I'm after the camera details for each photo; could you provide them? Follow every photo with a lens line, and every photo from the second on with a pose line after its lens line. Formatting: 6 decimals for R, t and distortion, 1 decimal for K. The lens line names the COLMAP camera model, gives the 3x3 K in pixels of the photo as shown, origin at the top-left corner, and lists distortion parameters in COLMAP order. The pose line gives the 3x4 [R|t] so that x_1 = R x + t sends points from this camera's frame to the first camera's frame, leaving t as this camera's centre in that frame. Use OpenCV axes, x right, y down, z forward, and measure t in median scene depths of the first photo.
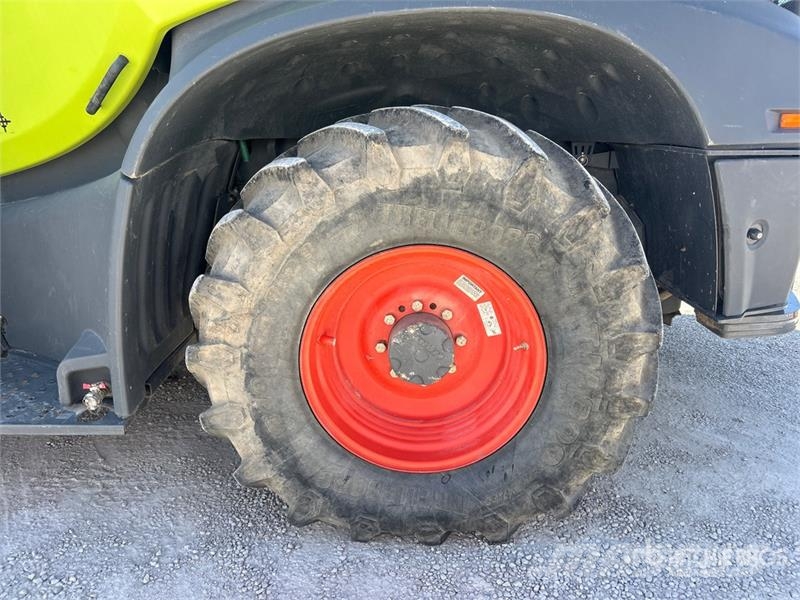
lens RADIAL K [[599.2, 0, 391.6], [0, 599.2, 300.6], [0, 0, 1]] dist [0.046659, -0.050671]
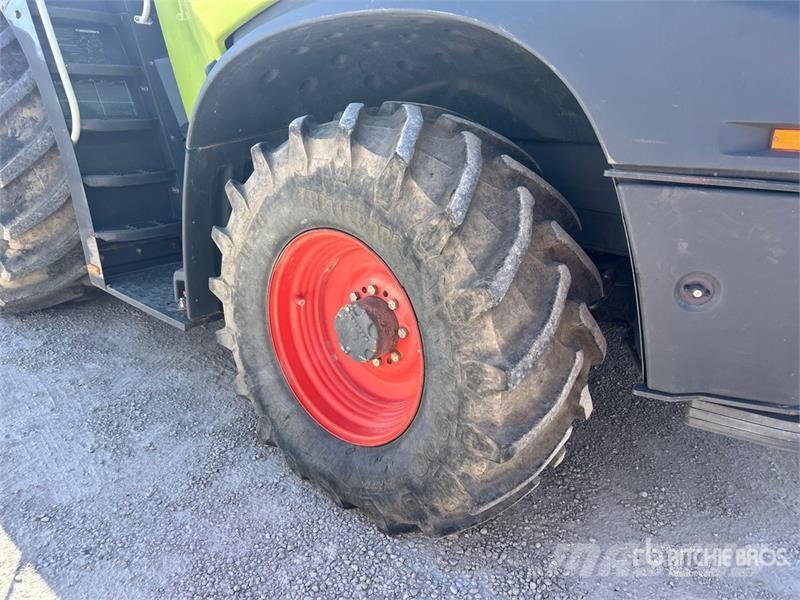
lens RADIAL K [[599.2, 0, 399.9], [0, 599.2, 301.2], [0, 0, 1]] dist [0.046659, -0.050671]
pose [[0.758052, 0.229817, -0.610362, 0.841910], [-0.214913, 0.971611, 0.098920, -0.100354], [0.615768, 0.056189, 0.785922, 0.216098]]
